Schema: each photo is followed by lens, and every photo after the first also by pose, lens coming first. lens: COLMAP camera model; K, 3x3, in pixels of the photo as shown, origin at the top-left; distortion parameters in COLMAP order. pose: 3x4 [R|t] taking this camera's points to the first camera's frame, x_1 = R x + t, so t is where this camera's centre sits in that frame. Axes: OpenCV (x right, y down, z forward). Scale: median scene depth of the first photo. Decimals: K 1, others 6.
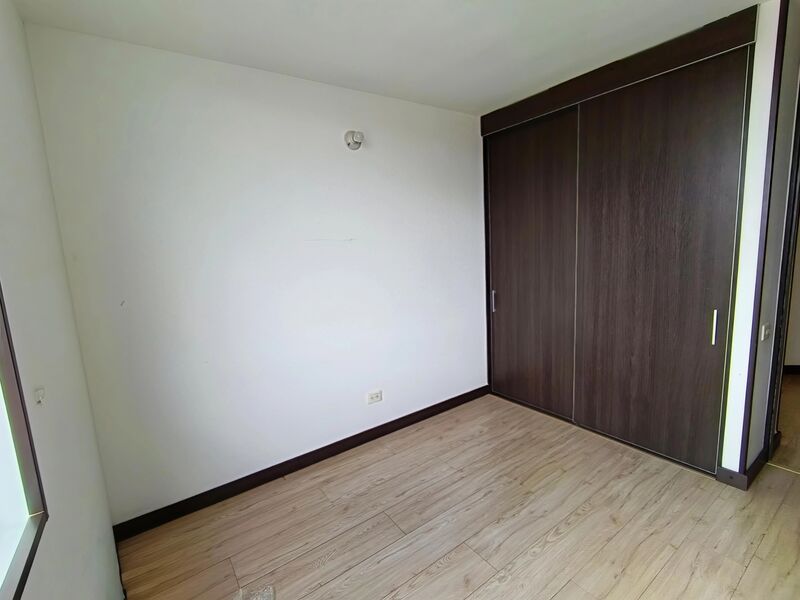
lens RADIAL K [[372.6, 0, 400.8], [0, 372.6, 294.6], [0, 0, 1]] dist [-0.004779, -0.001763]
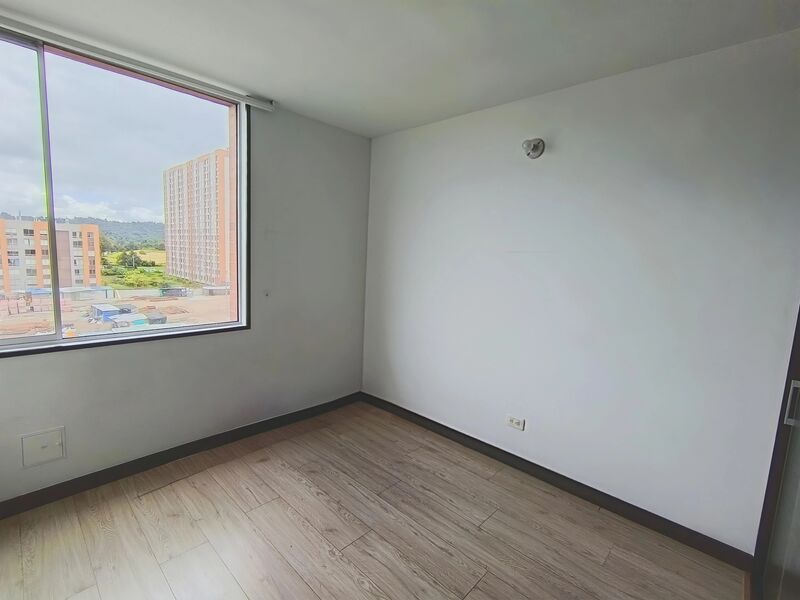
lens RADIAL K [[372.6, 0, 401.2], [0, 372.6, 304.6], [0, 0, 1]] dist [-0.004779, -0.001763]
pose [[0.195591, 0.196915, -0.960713, 0.910749], [-0.183544, 0.969674, 0.161384, -0.140024], [0.963357, 0.144767, 0.225802, 0.606371]]
